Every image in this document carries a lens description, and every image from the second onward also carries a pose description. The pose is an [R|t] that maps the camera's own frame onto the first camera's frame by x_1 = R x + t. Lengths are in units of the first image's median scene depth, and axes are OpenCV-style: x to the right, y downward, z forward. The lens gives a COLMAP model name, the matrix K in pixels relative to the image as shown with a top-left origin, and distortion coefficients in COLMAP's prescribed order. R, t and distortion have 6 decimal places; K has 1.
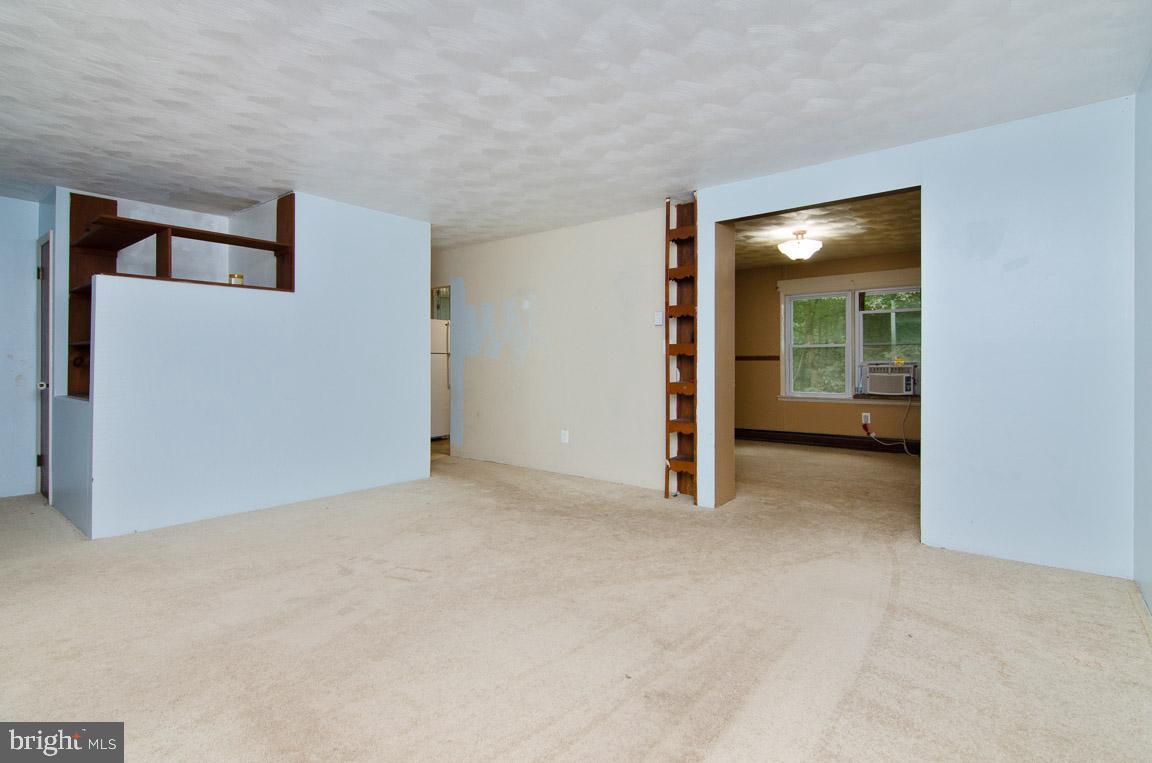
lens RADIAL K [[545.1, 0, 571.0], [0, 545.1, 358.2], [0, 0, 1]] dist [0.002609, 0.000135]
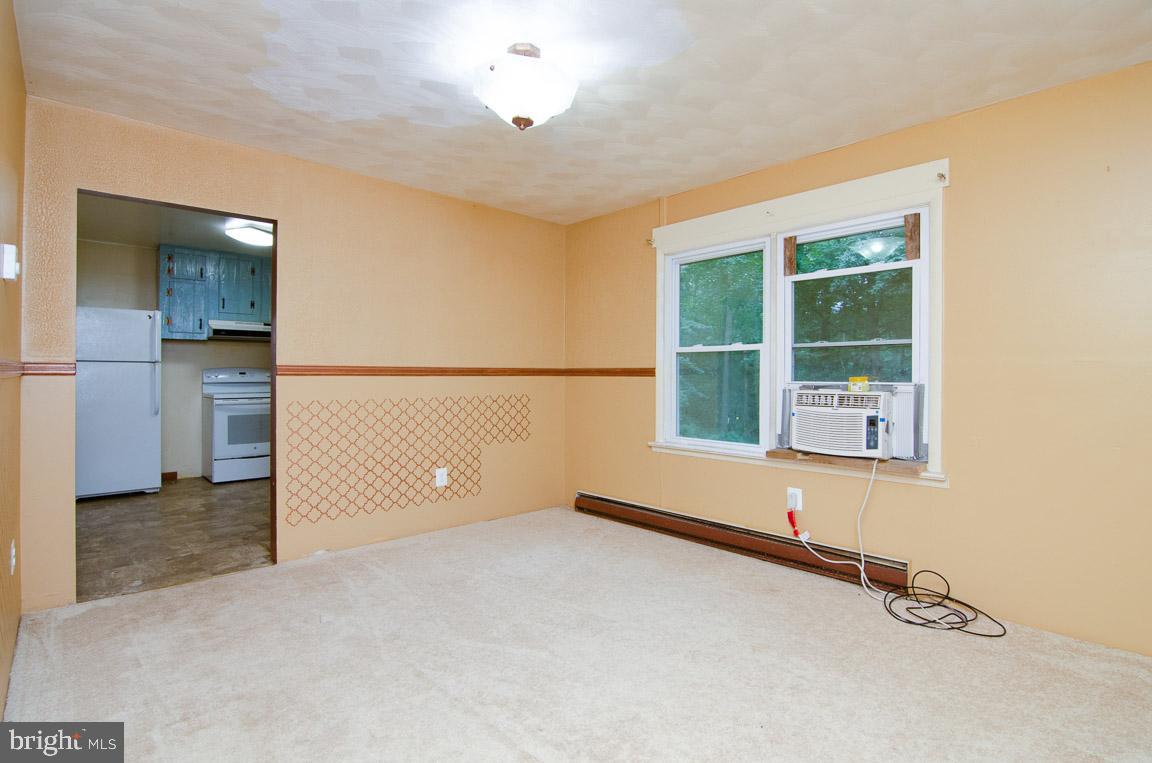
lens RADIAL K [[561.8, 0, 559.8], [0, 561.8, 371.6], [0, 0, 1]] dist [-0.002058, -0.000657]
pose [[0.988694, 0.008699, -0.149692, 0.412559], [-0.008500, 0.999962, 0.001968, -0.000993], [0.149703, -0.000674, 0.988731, 0.485336]]
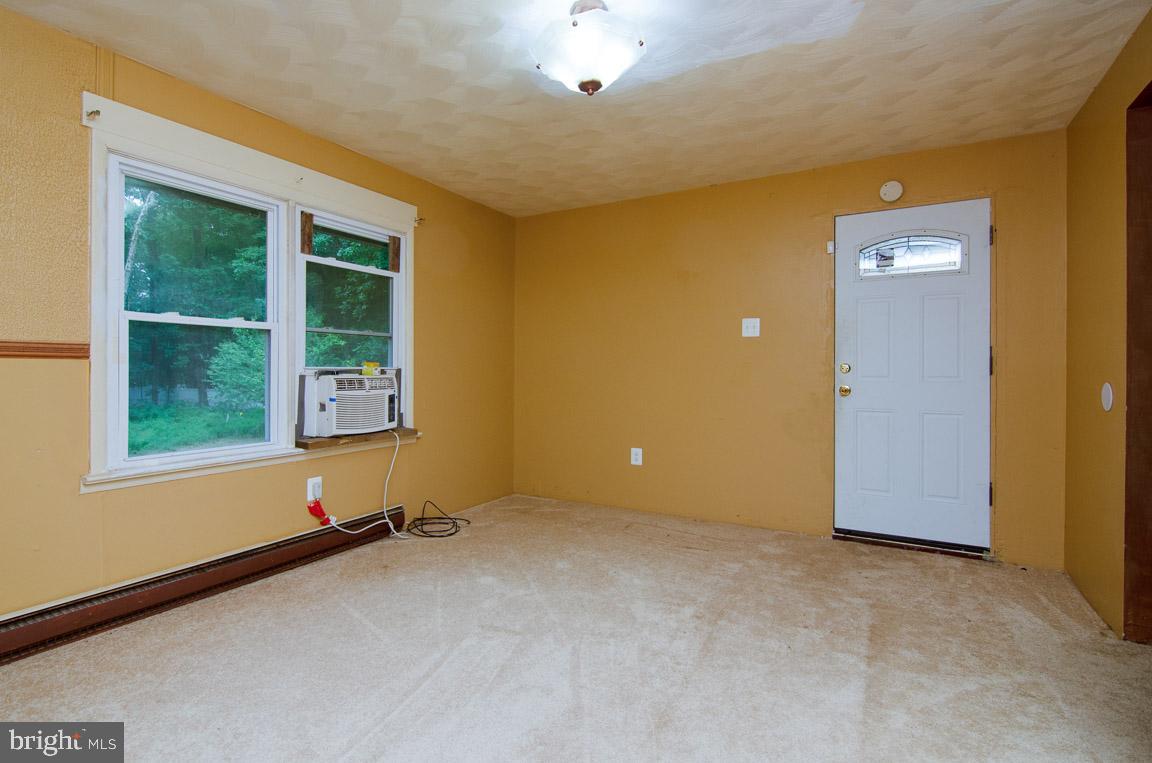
lens RADIAL K [[561.8, 0, 559.8], [0, 561.8, 371.6], [0, 0, 1]] dist [-0.002058, -0.000657]
pose [[-0.163073, 0.004812, 0.986602, 0.040615], [-0.007961, 0.999949, -0.006193, 0.012276], [-0.986582, -0.008864, -0.163026, 0.878760]]
